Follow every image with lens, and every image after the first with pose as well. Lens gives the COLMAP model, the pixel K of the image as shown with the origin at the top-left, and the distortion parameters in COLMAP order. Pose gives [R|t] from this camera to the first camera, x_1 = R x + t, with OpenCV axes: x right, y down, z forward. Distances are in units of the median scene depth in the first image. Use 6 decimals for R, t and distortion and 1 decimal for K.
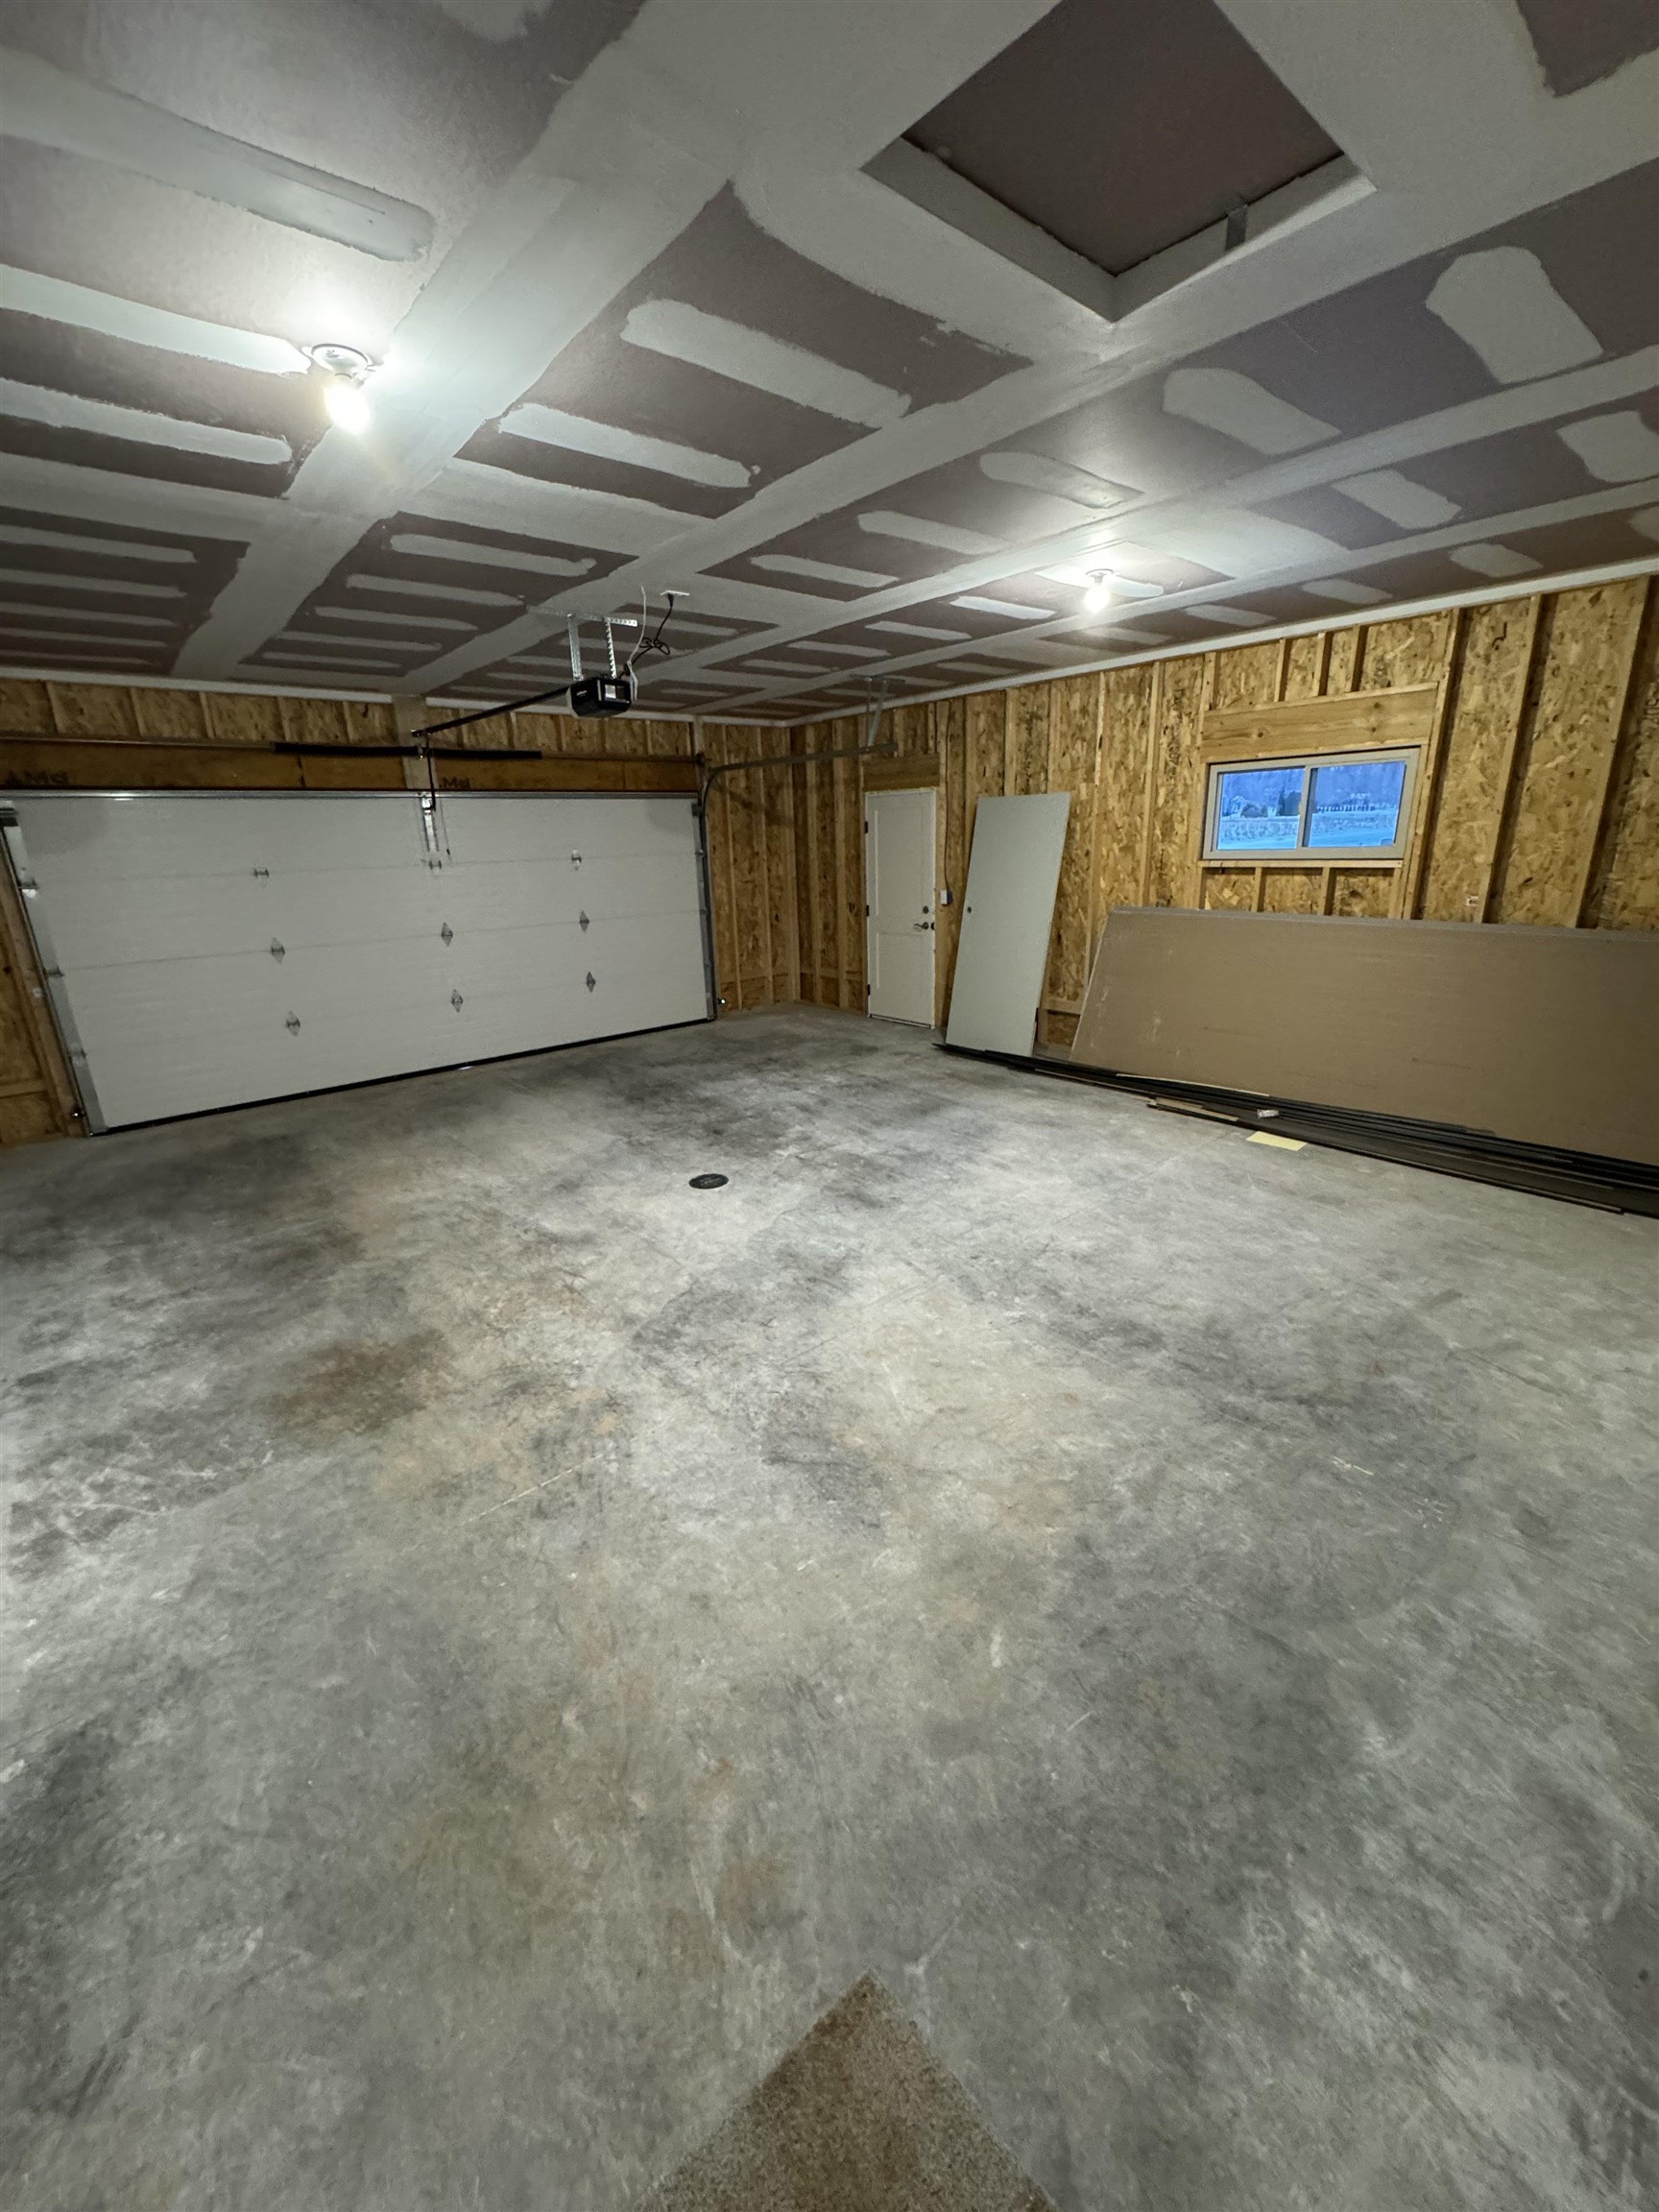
lens RADIAL K [[880.3, 0, 835.6], [0, 880.3, 1098.3], [0, 0, 1]] dist [-0.003568, 0.000560]
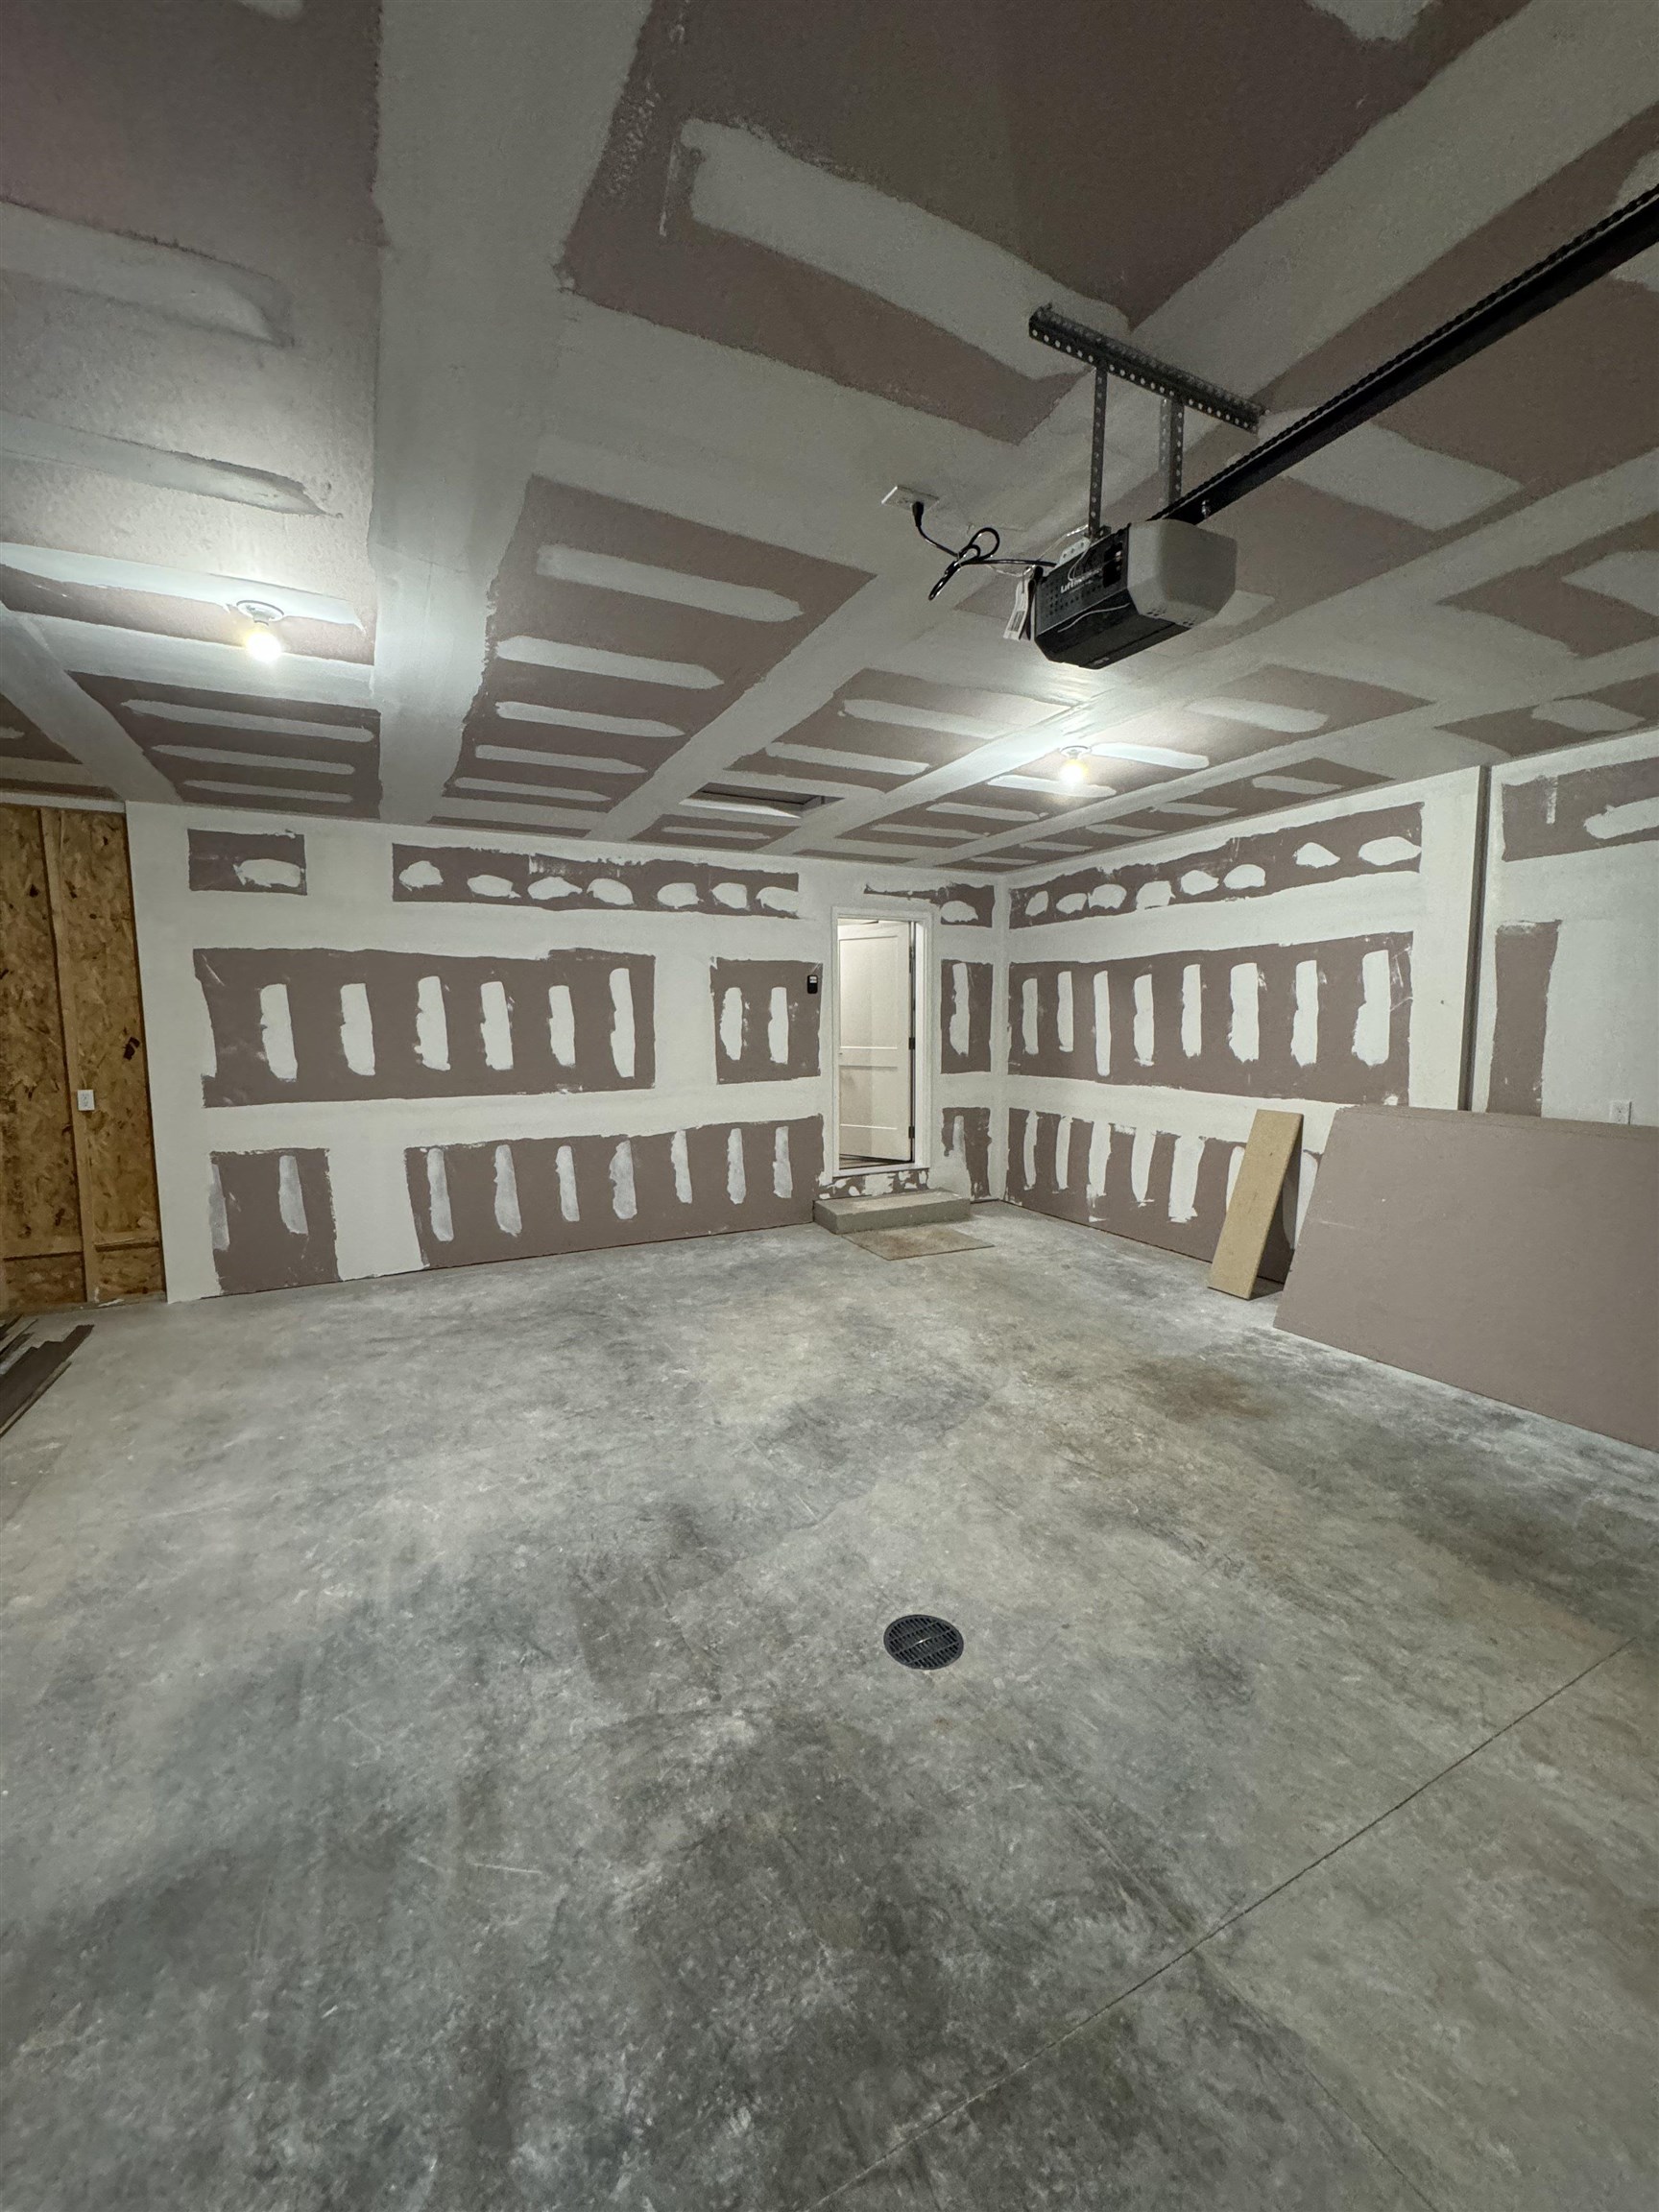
lens RADIAL K [[880.3, 0, 834.9], [0, 880.3, 1108.8], [0, 0, 1]] dist [-0.003568, 0.000560]
pose [[-0.969550, 0.010396, 0.244674, -0.286883], [0.103216, 0.923371, 0.369773, -0.484103], [-0.222081, 0.383768, -0.896327, 1.745014]]
